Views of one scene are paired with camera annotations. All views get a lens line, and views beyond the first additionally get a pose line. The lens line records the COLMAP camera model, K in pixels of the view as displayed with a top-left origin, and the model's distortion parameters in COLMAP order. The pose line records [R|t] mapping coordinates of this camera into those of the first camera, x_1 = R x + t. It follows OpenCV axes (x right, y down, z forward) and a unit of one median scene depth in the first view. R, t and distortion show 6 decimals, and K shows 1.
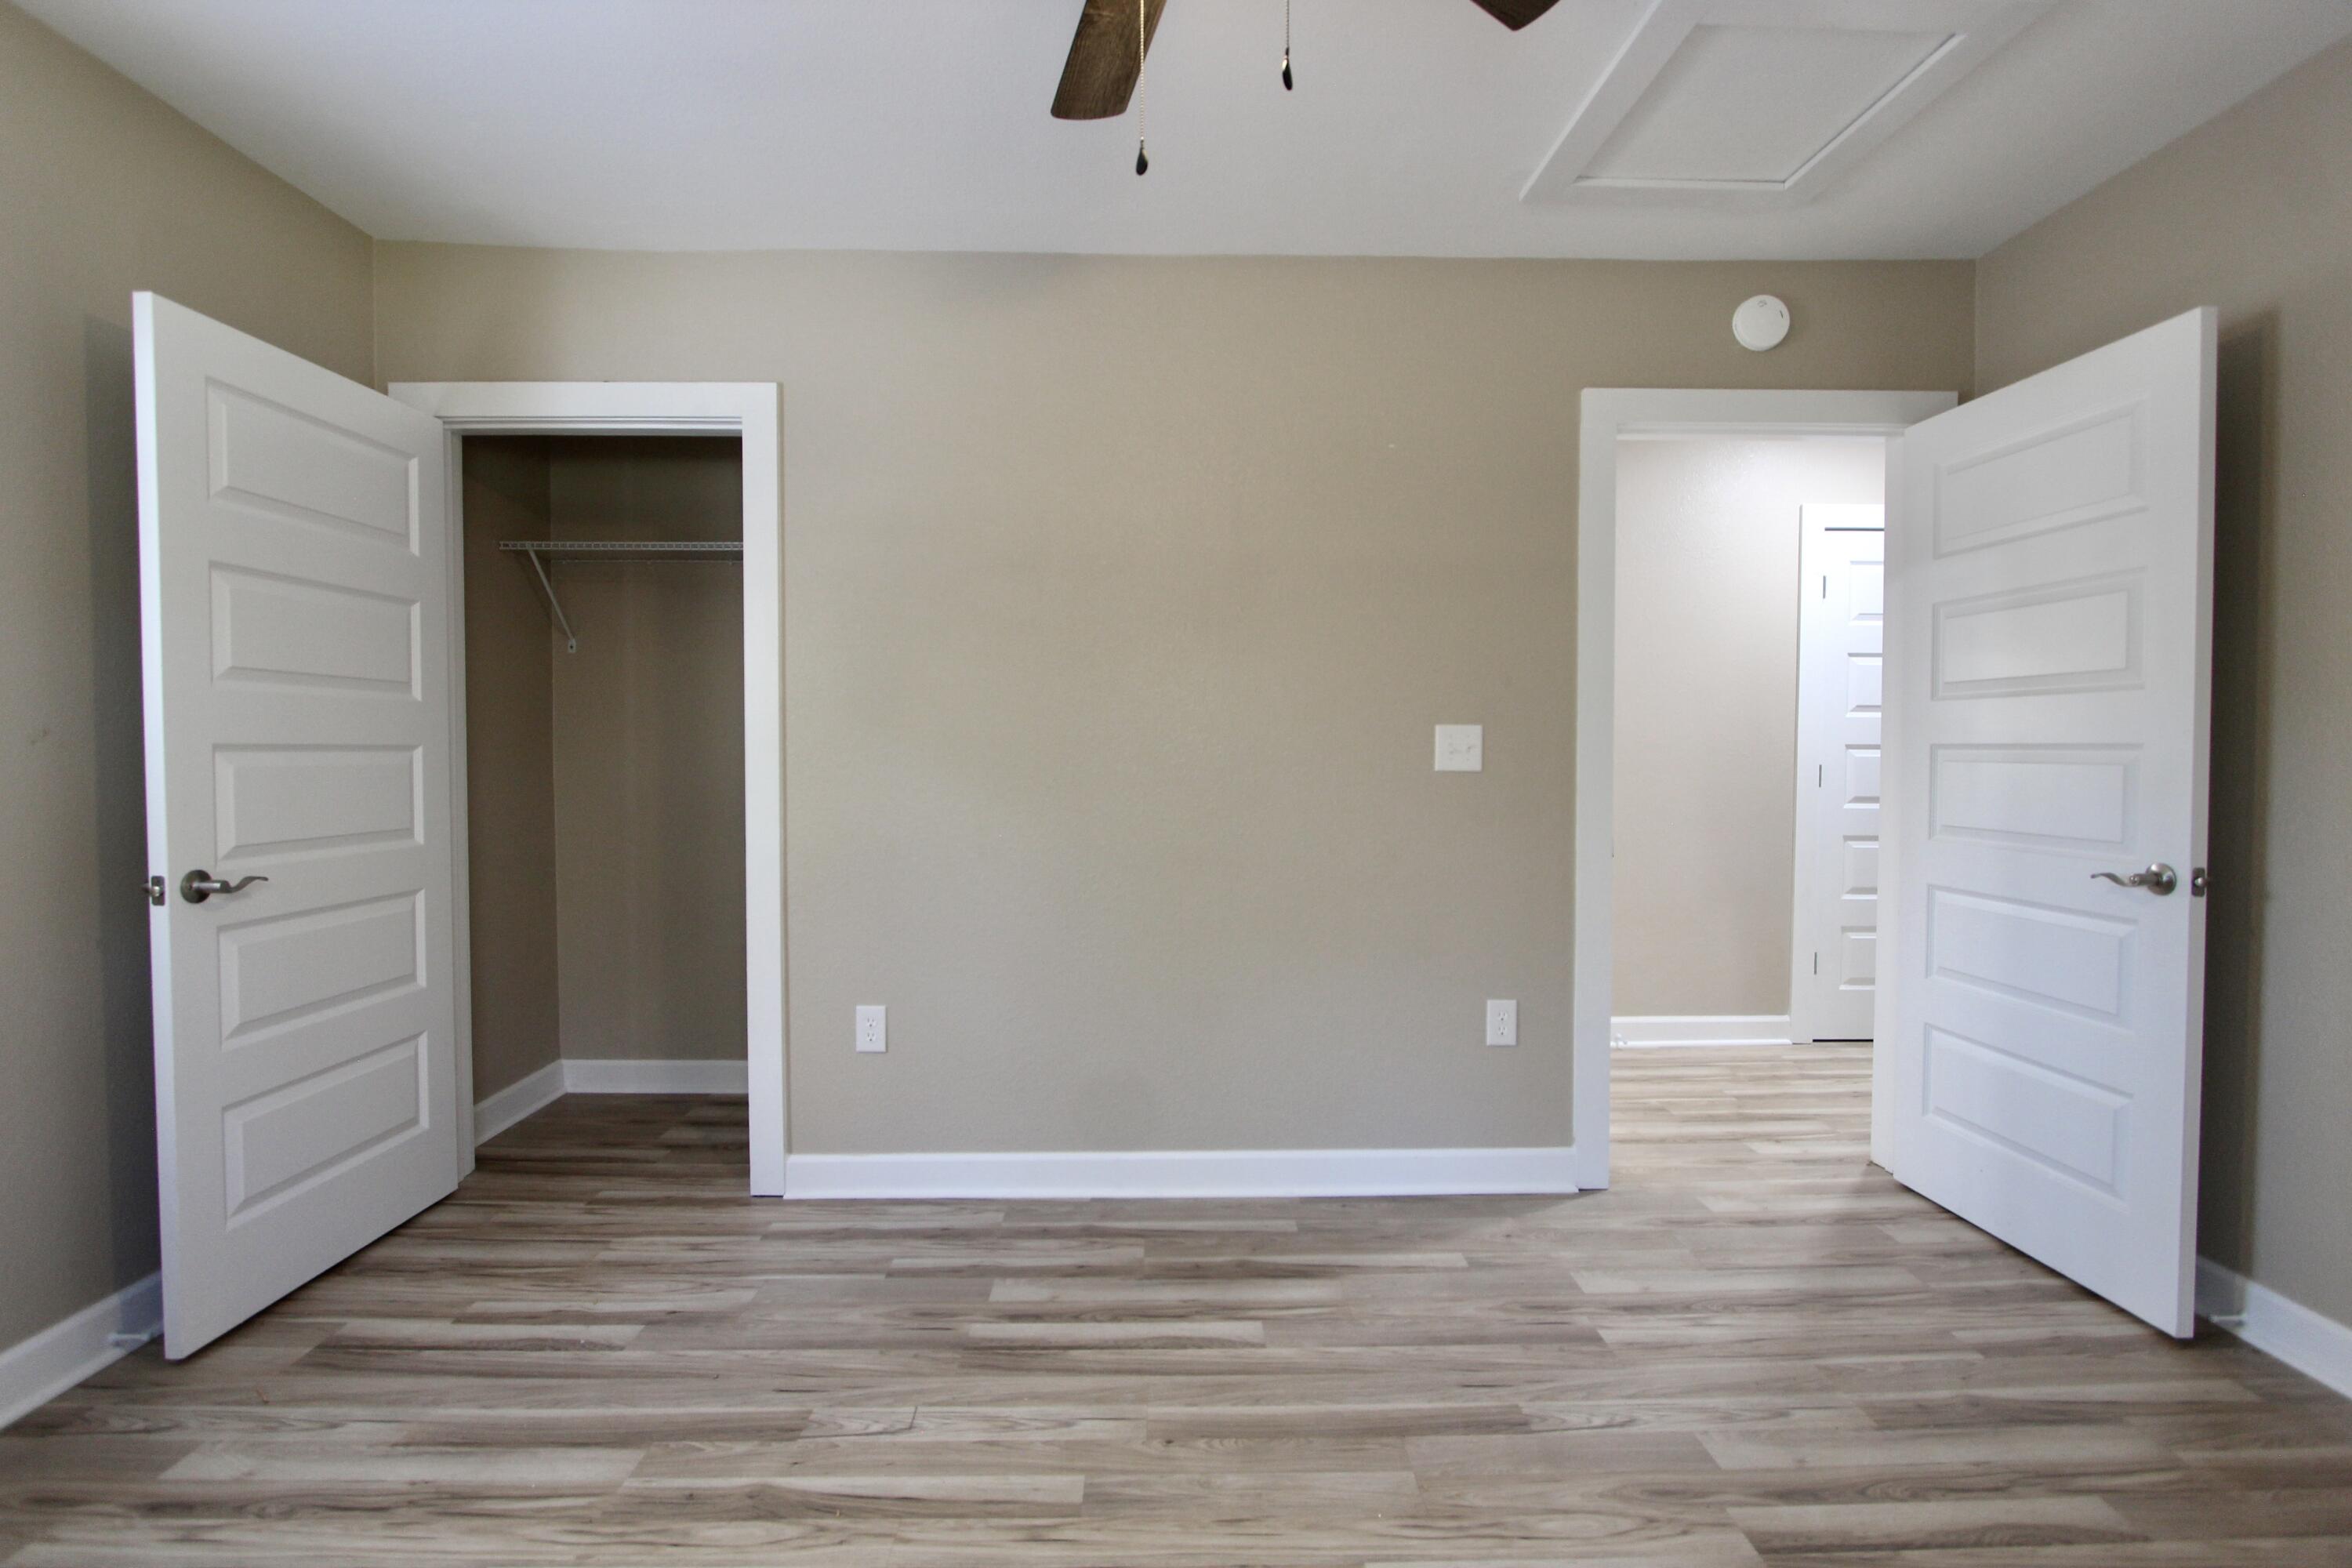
lens RADIAL K [[1086.9, 0, 1172.5], [0, 1086.9, 769.1], [0, 0, 1]] dist [-0.013737, 0.000798]
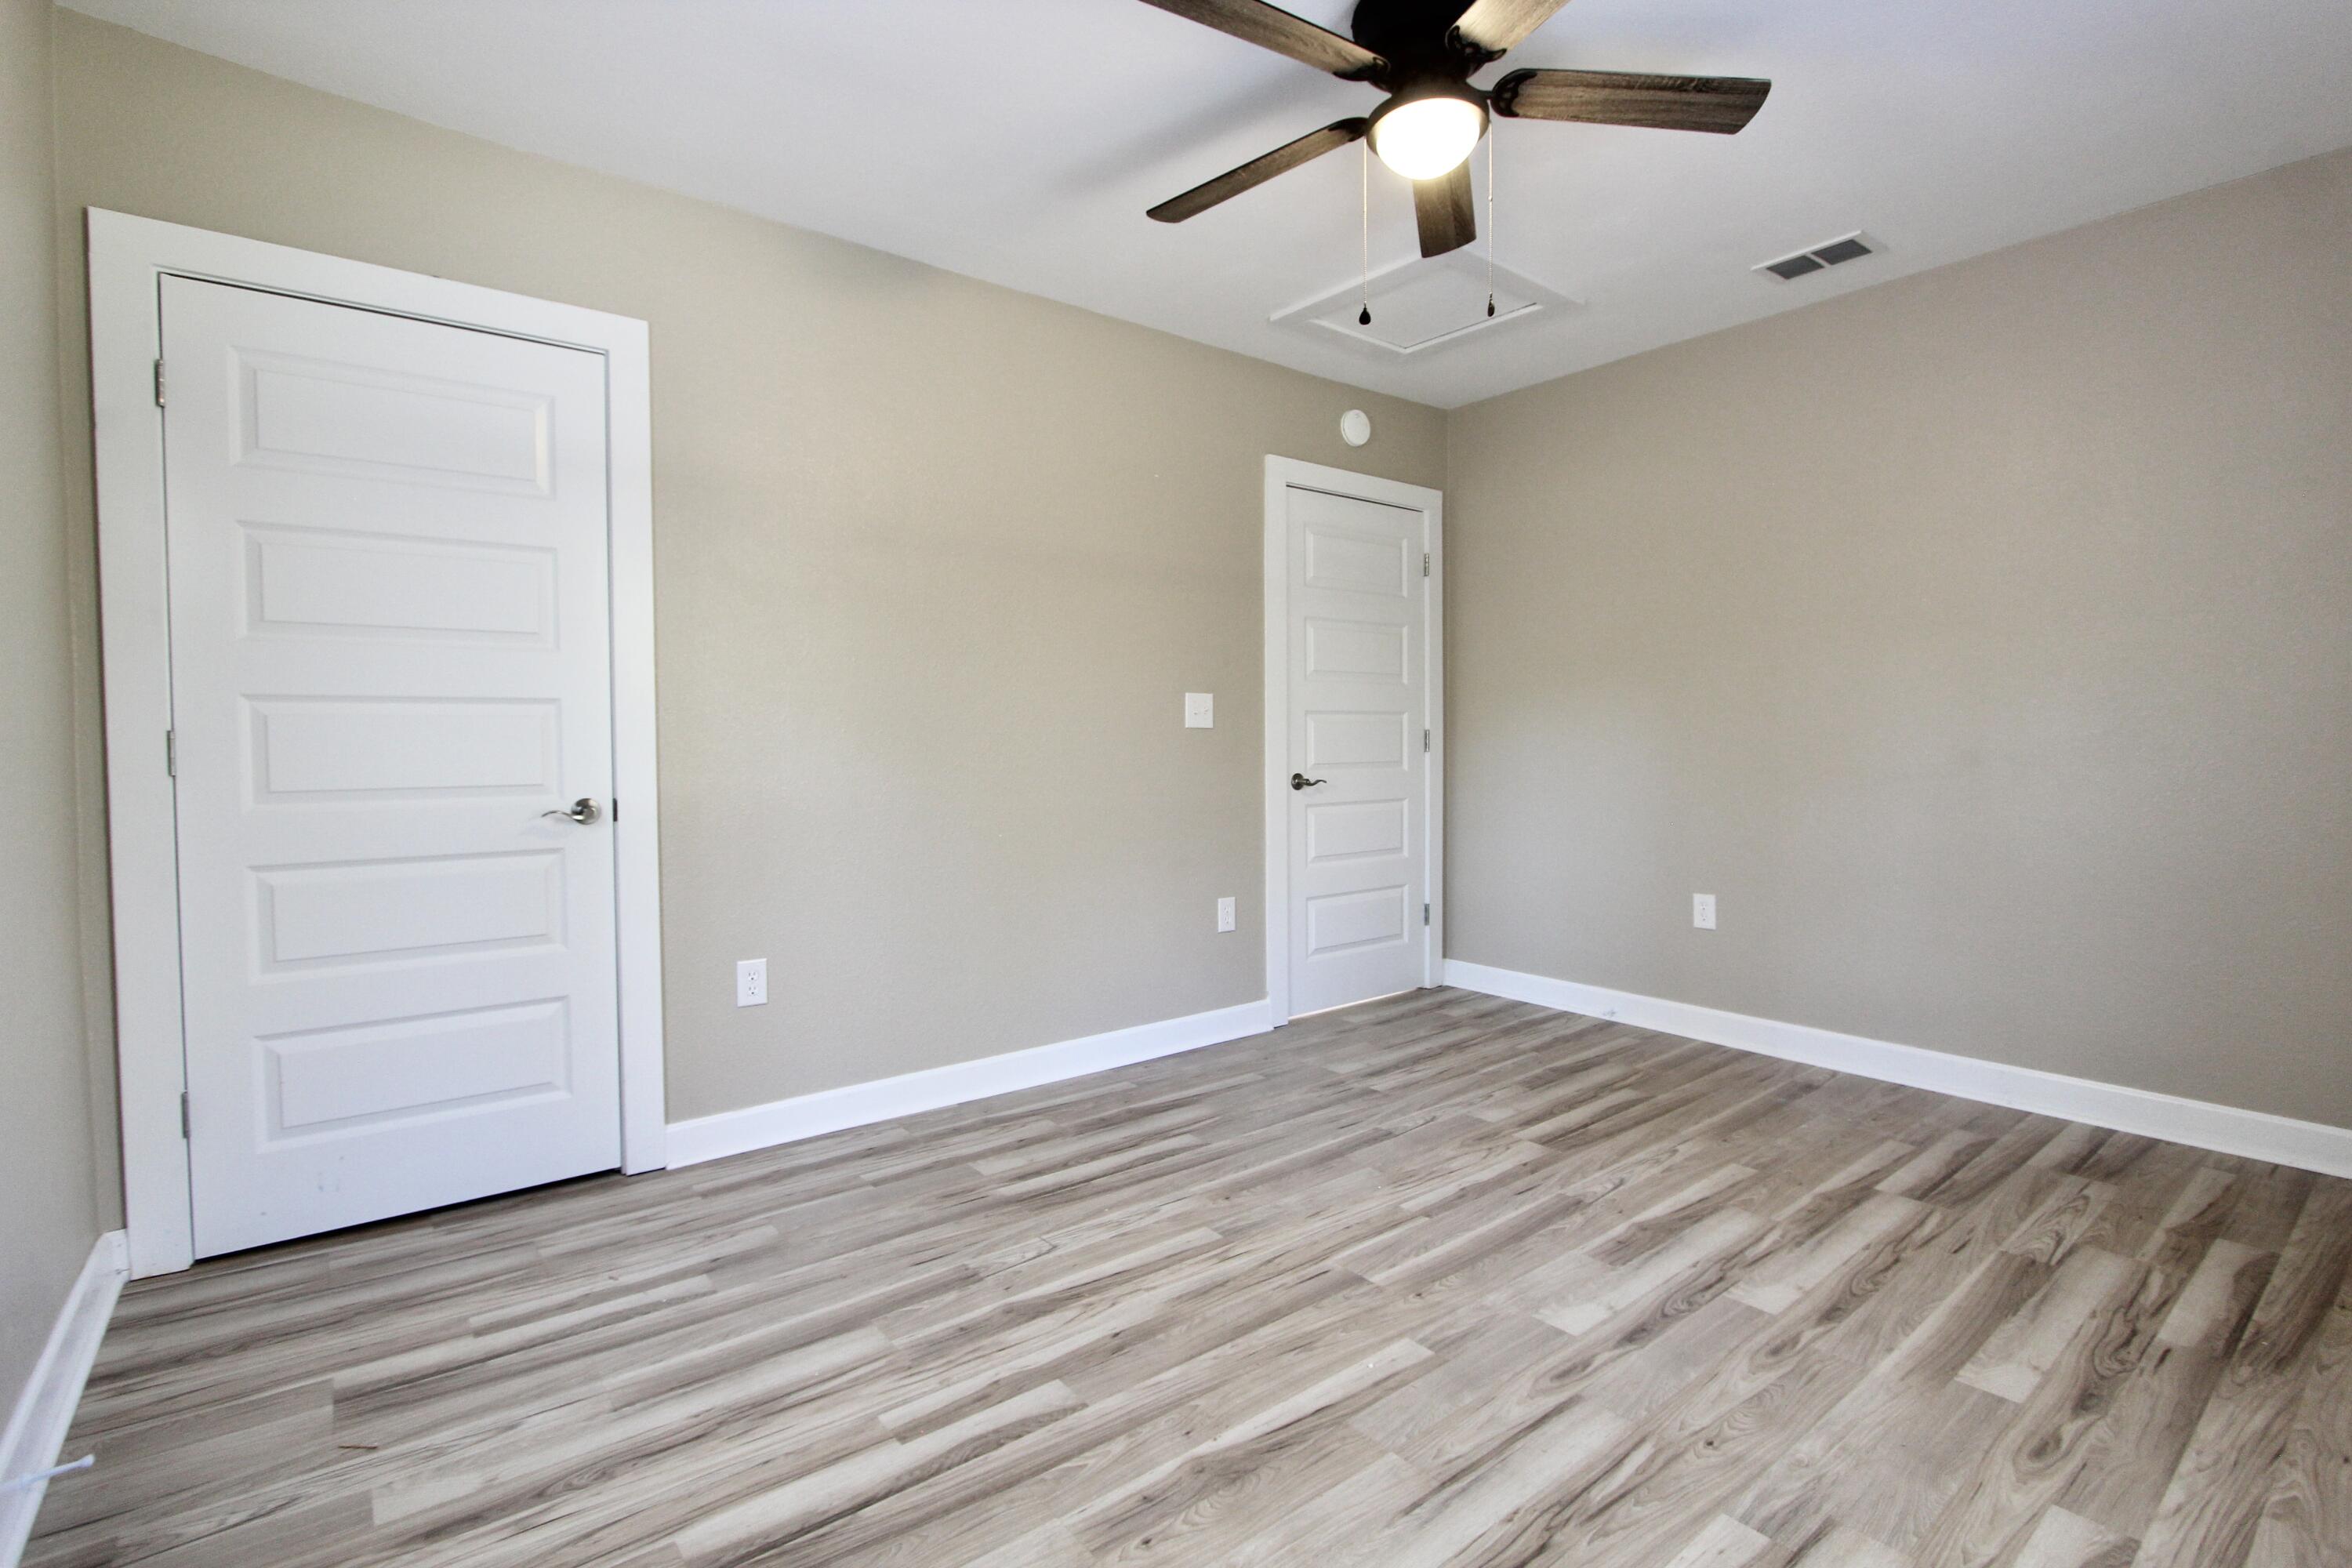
lens RADIAL K [[1086.9, 0, 1187.5], [0, 1086.9, 763.5], [0, 0, 1]] dist [-0.013737, 0.000798]
pose [[0.794012, -0.018969, 0.607607, -0.837167], [0.015132, 0.999820, 0.011439, 0.044210], [-0.607714, 0.000112, 0.794156, -0.073451]]
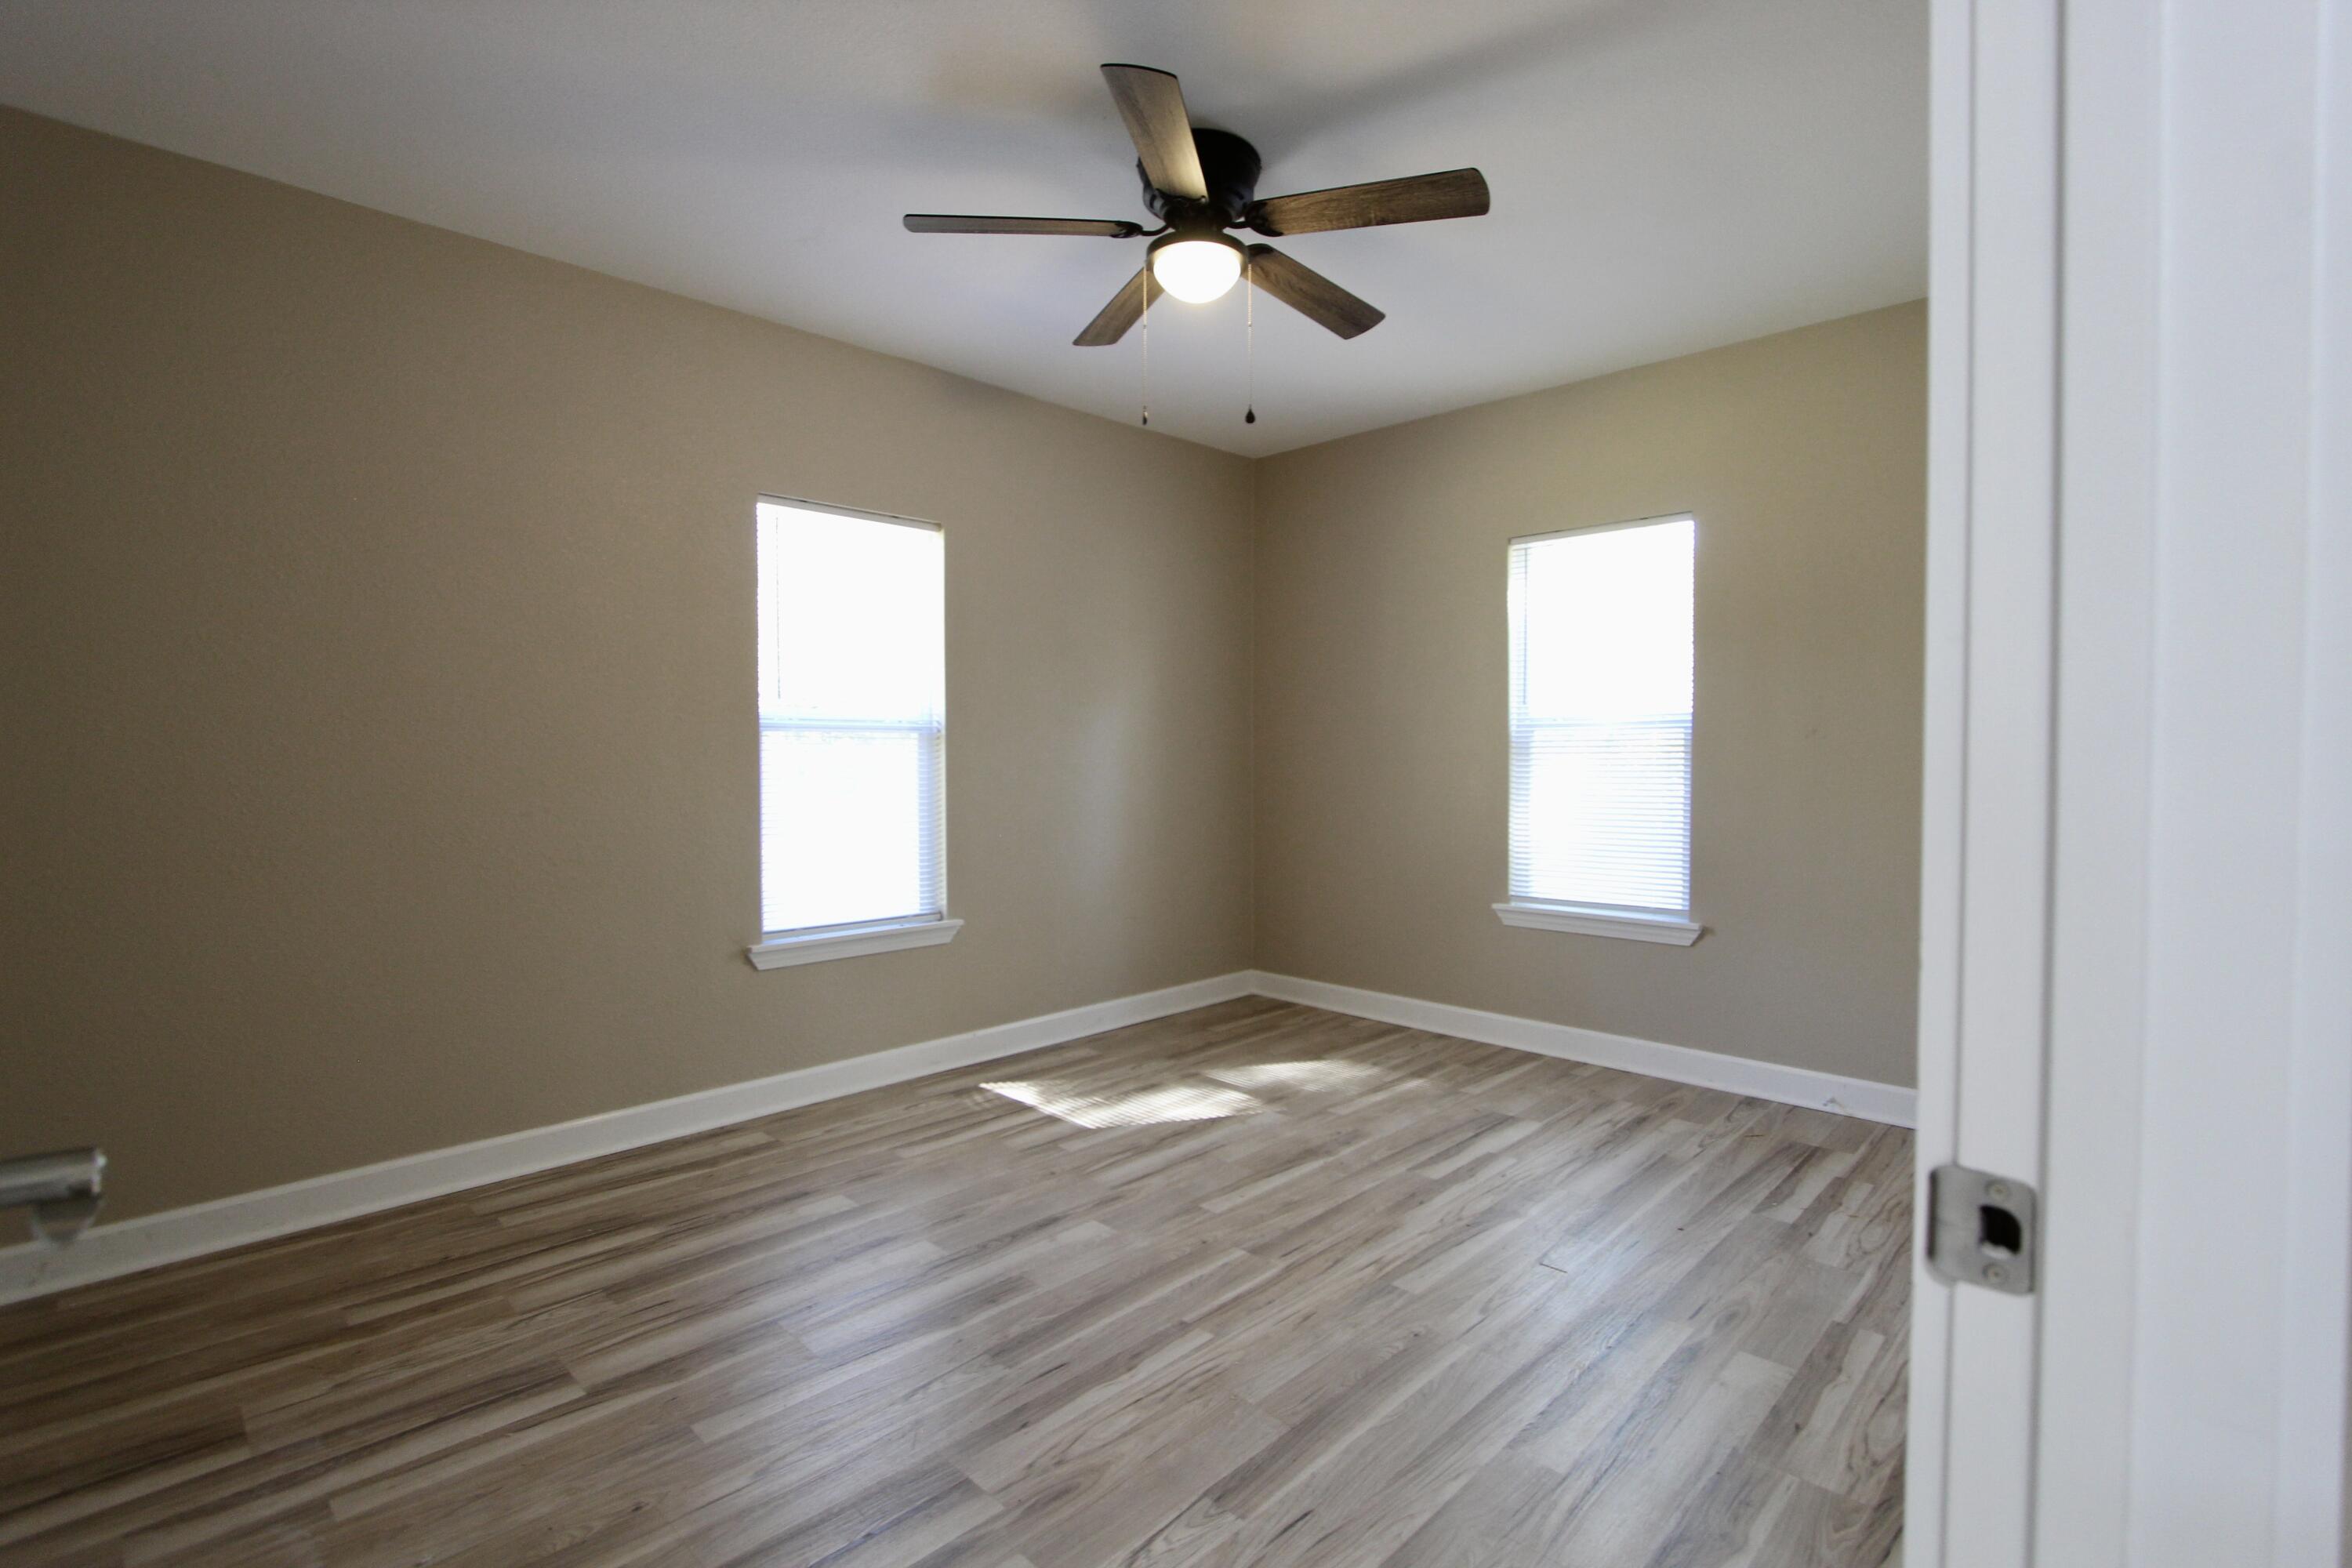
lens RADIAL K [[1086.9, 0, 1190.4], [0, 1086.9, 773.4], [0, 0, 1]] dist [-0.013737, 0.000798]
pose [[-0.704497, 0.014331, -0.709562, 0.933584], [-0.010400, 0.999480, 0.030513, -0.012413], [0.709631, 0.028876, -0.703982, 1.545466]]
